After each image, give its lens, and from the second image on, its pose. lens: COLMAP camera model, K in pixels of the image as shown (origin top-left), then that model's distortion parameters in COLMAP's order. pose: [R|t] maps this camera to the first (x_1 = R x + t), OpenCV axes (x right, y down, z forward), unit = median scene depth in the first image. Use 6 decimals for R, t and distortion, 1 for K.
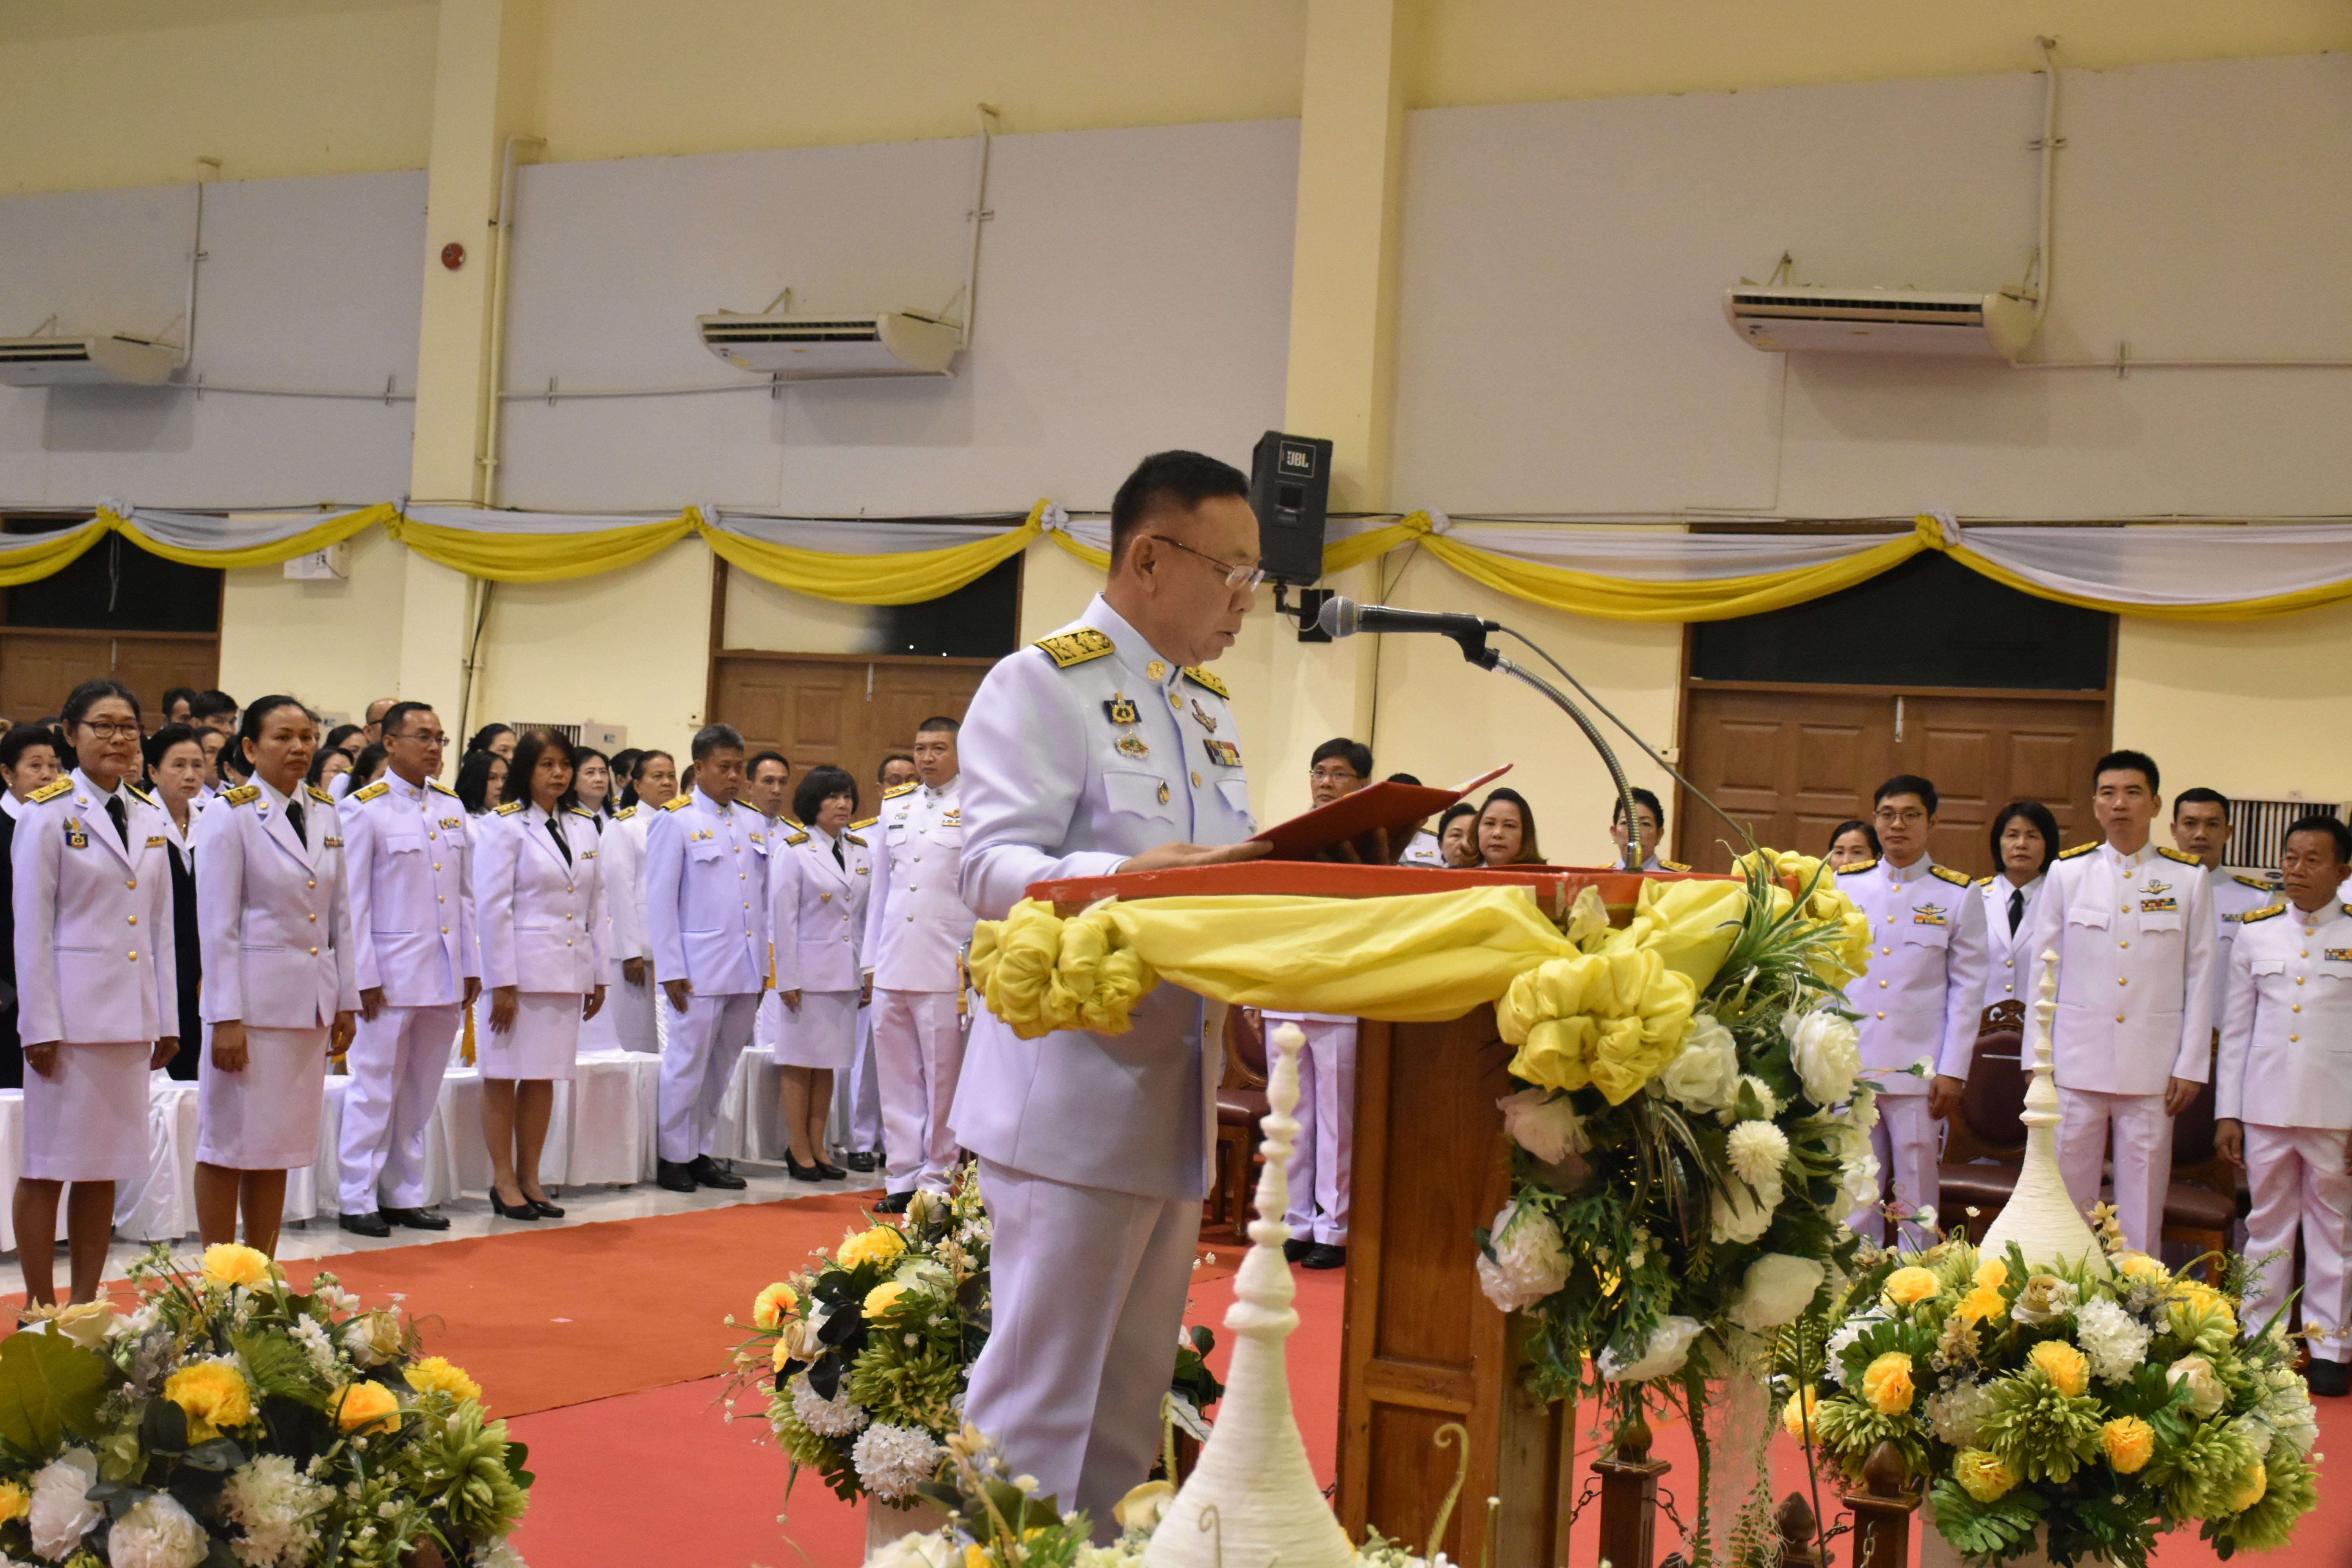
lens RADIAL K [[3362.0, 0, 1173.9], [0, 3362.0, 772.9], [0, 0, 1]] dist [-0.026864, 0.000000]
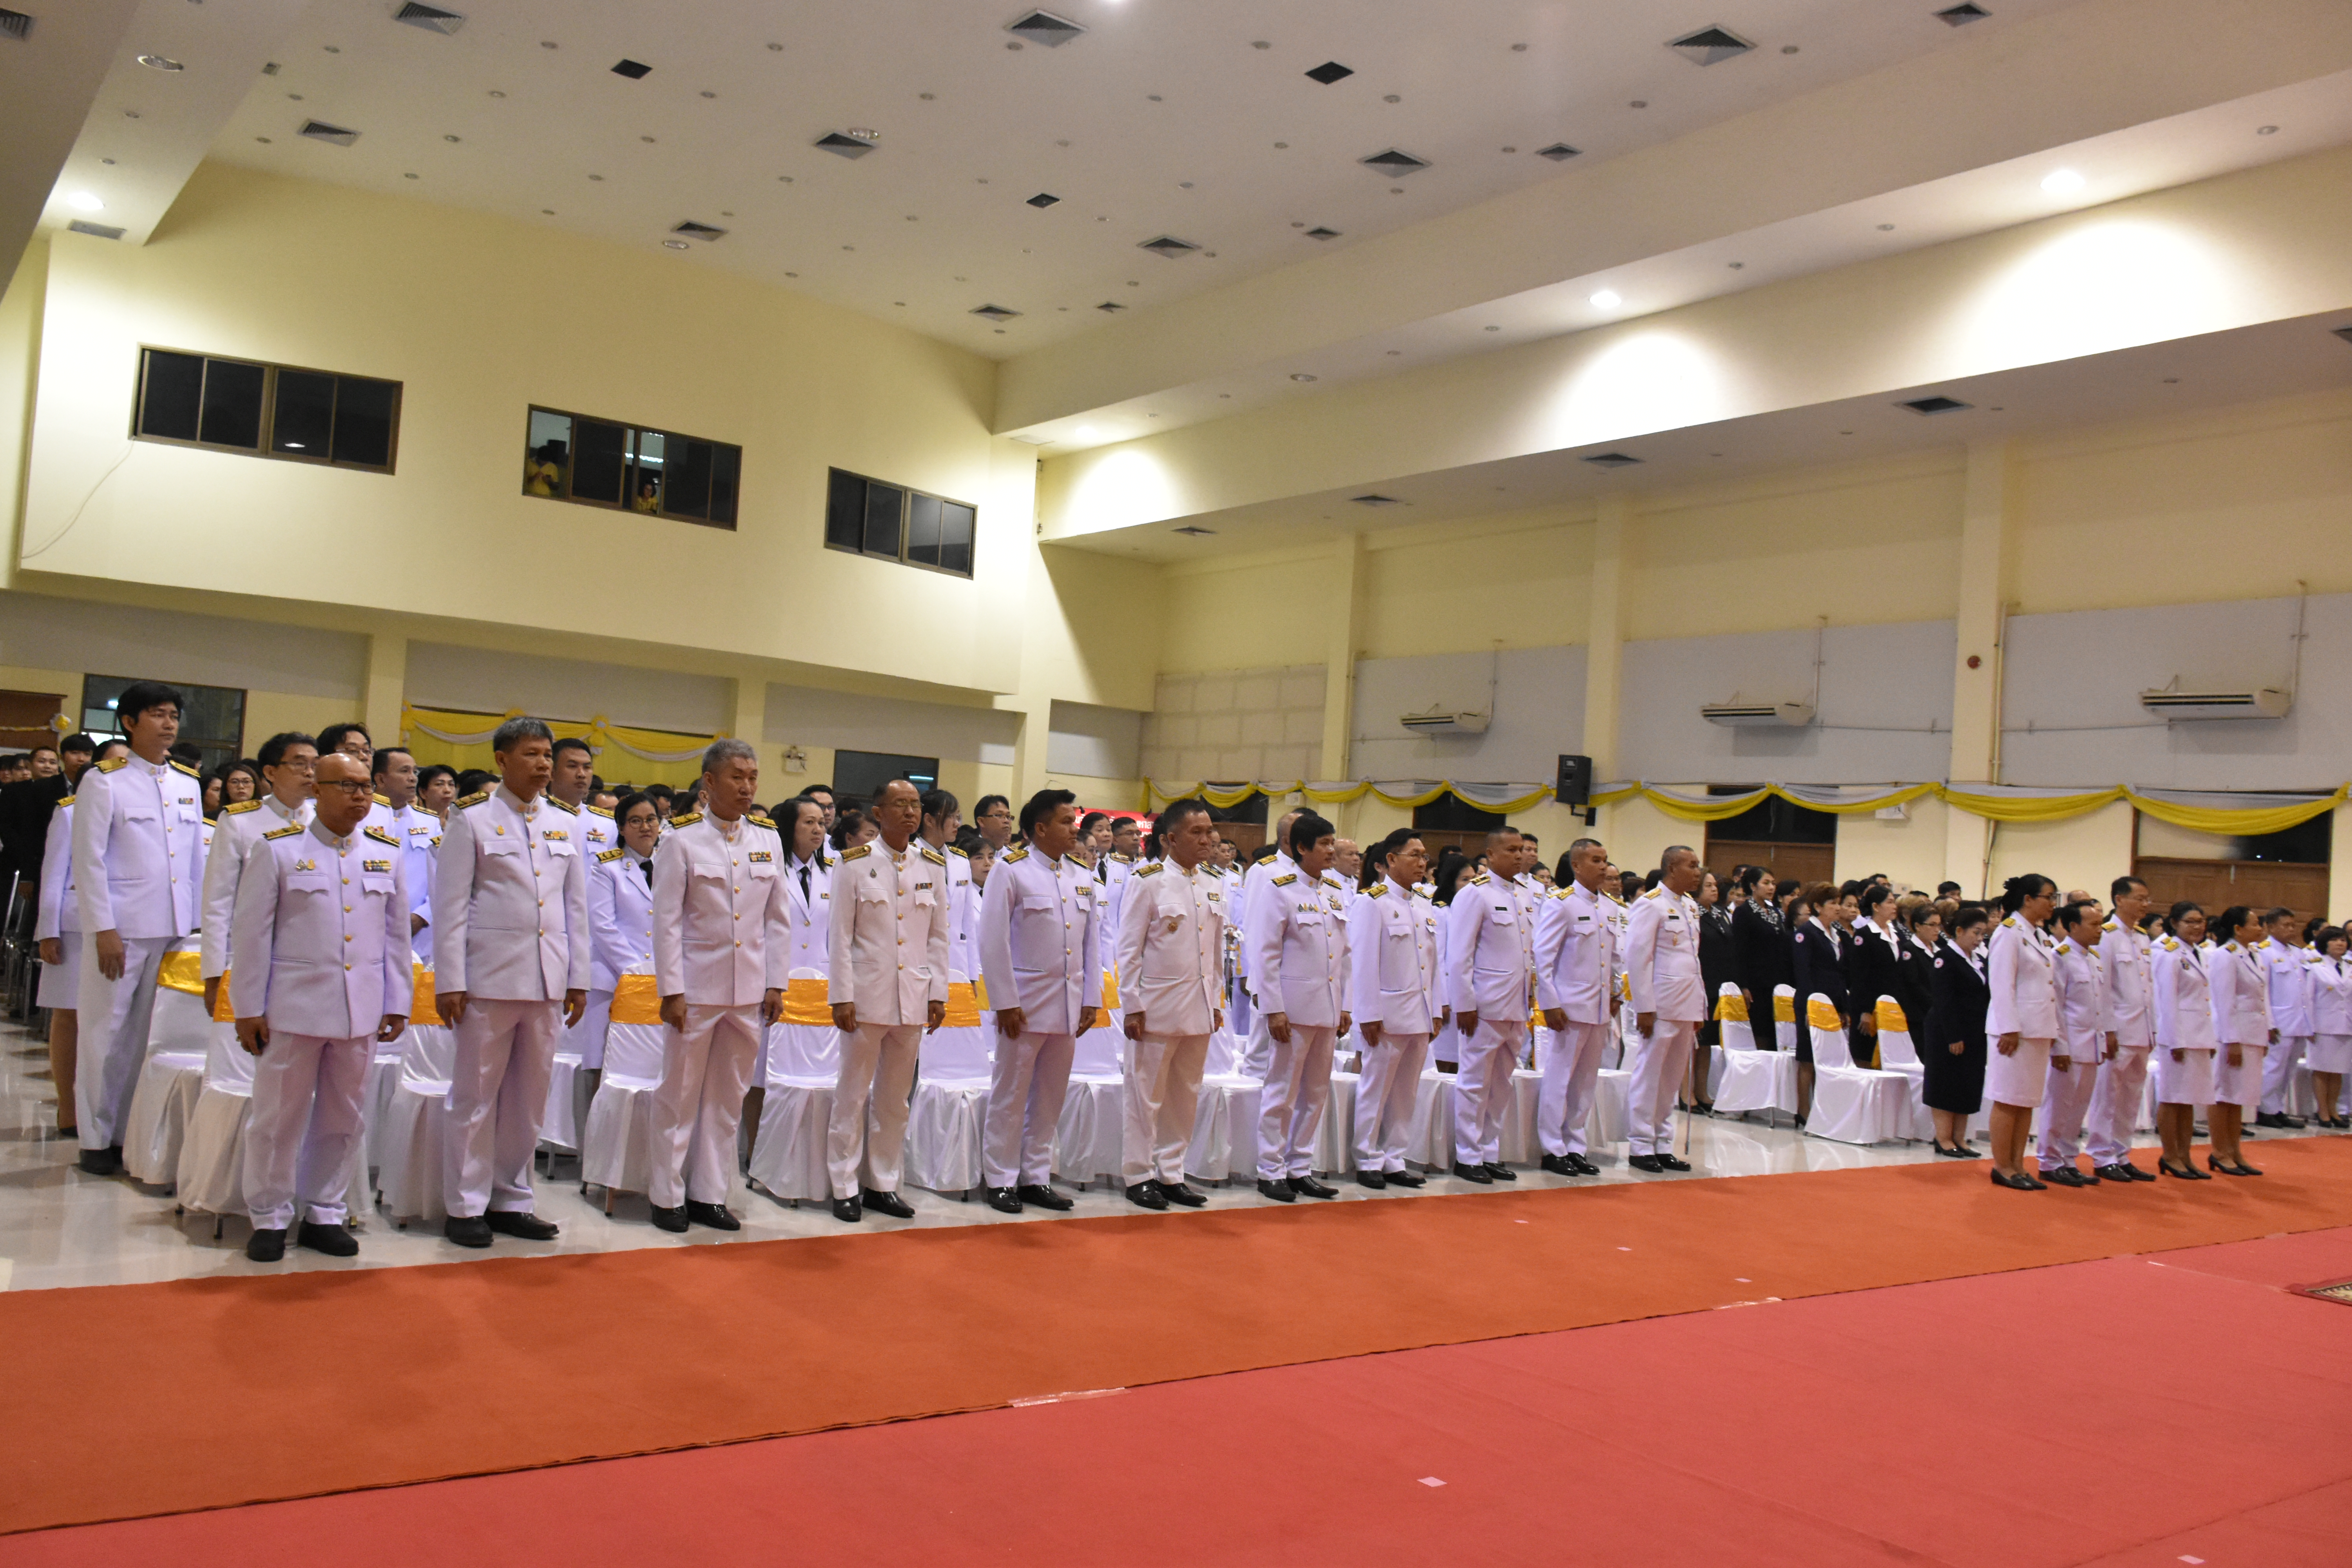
lens RADIAL K [[1872.2, 0, 1178.3], [0, 1872.2, 770.4], [0, 0, 1]] dist [-0.002071, 0.000602]
pose [[0.906763, -0.014433, -0.421394, -0.286255], [-0.012156, 0.998104, -0.060344, -0.021435], [0.421466, 0.059840, 0.904868, -0.385706]]
